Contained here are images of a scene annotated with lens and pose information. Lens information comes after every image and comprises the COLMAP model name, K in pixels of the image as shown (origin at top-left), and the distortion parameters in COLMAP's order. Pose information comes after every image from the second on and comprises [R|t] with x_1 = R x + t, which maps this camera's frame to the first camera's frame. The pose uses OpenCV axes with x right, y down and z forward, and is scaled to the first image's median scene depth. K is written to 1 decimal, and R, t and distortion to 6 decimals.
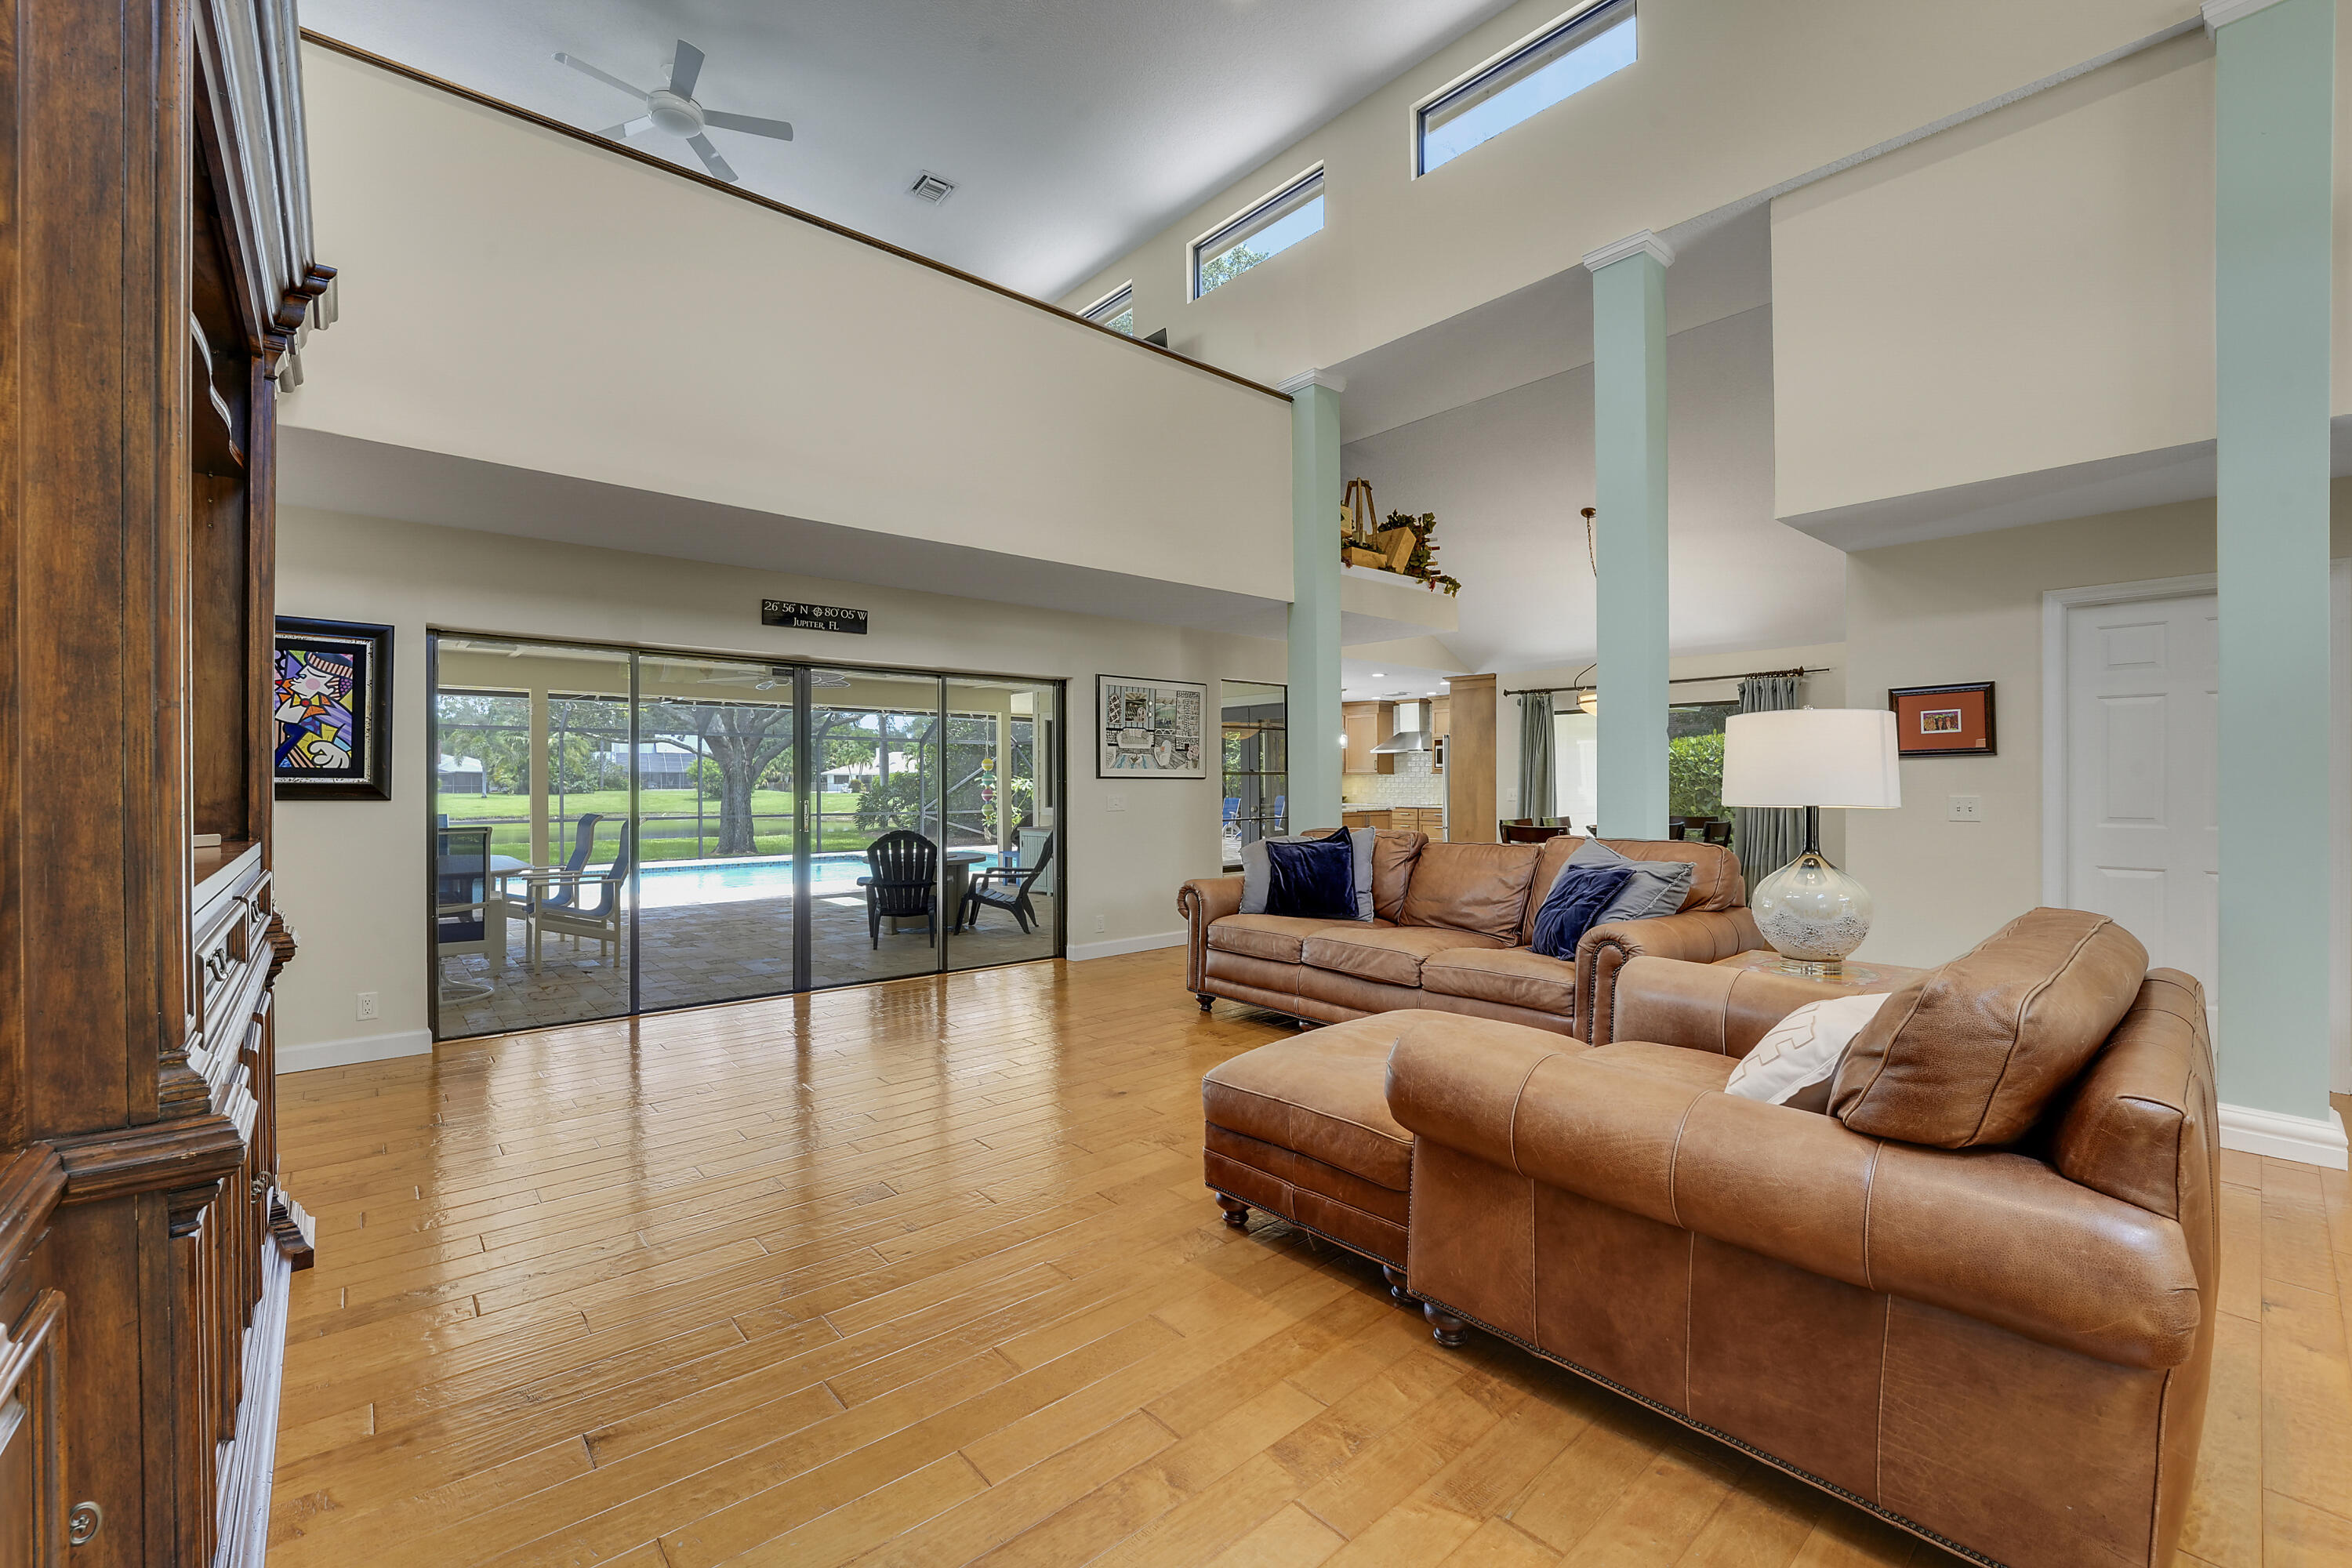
lens RADIAL K [[994.2, 0, 1188.9], [0, 994.2, 779.5], [0, 0, 1]] dist [-0.001993, -0.000063]
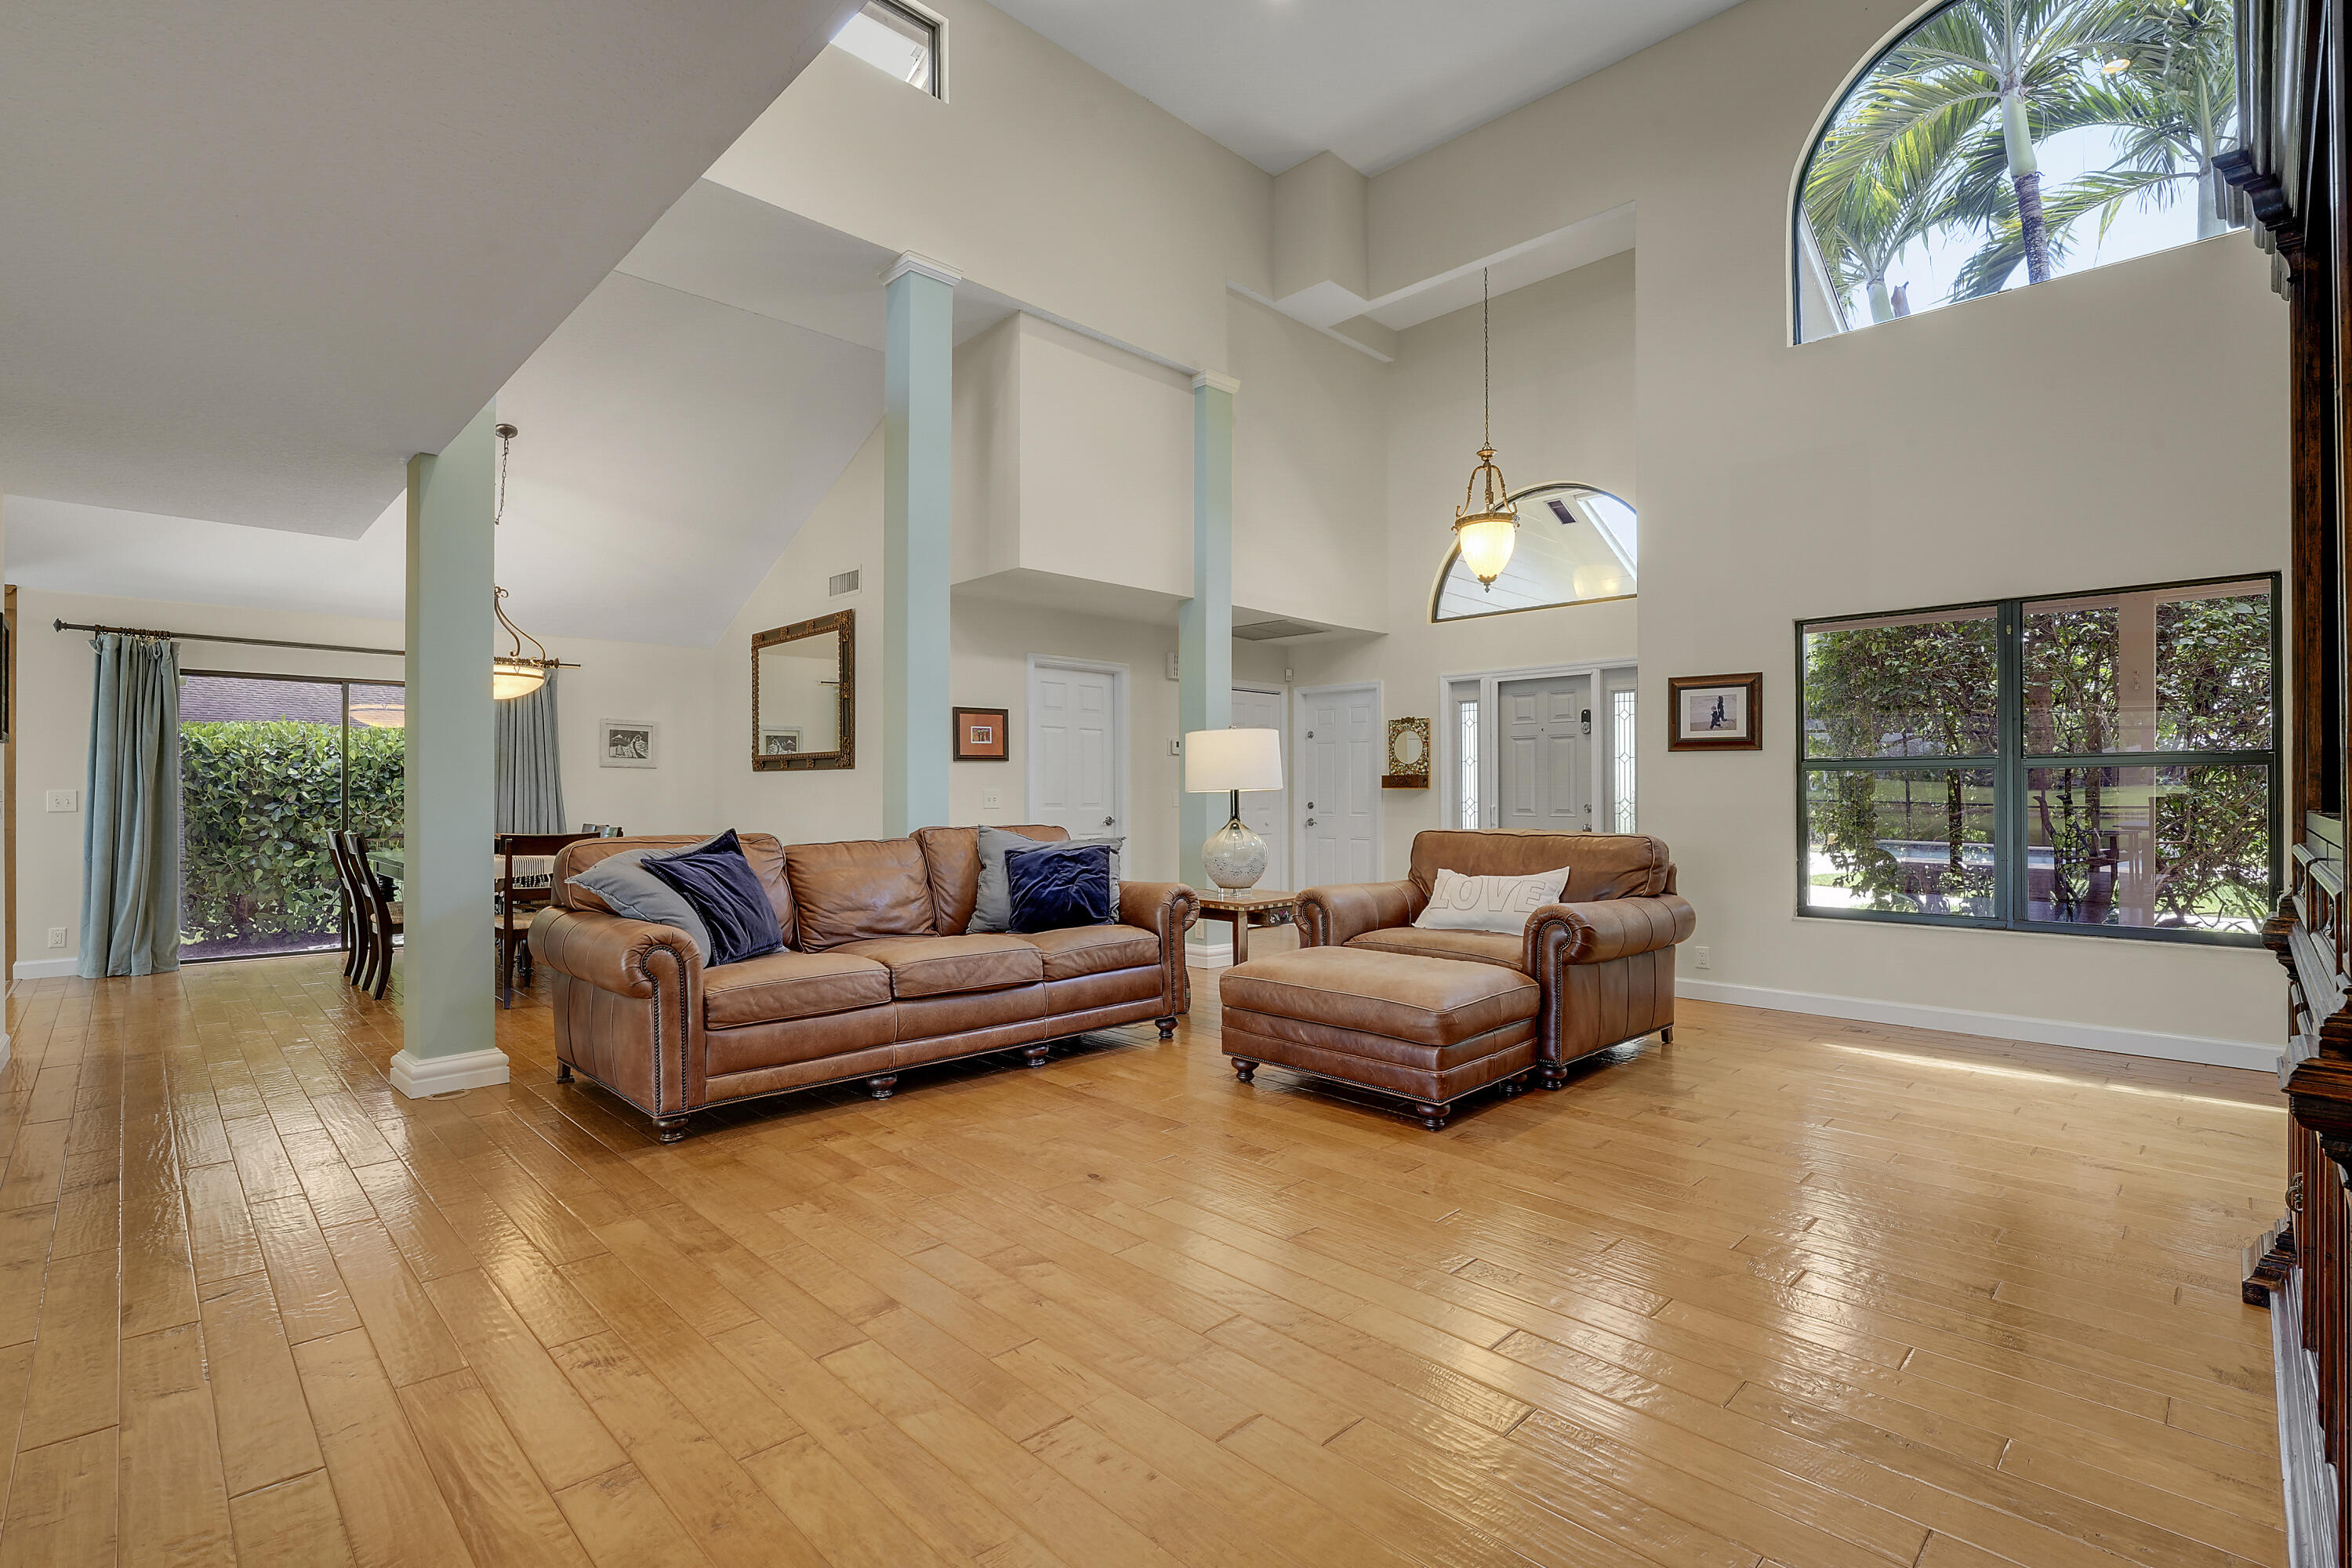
lens RADIAL K [[1073.2, 0, 1180.2], [0, 1073.2, 802.8], [0, 0, 1]] dist [0.006145, 0.000394]
pose [[-0.067137, -0.012777, 0.997662, -0.755014], [-0.005520, 0.999907, 0.012434, 0.017615], [-0.997729, -0.004673, -0.067201, 0.845417]]
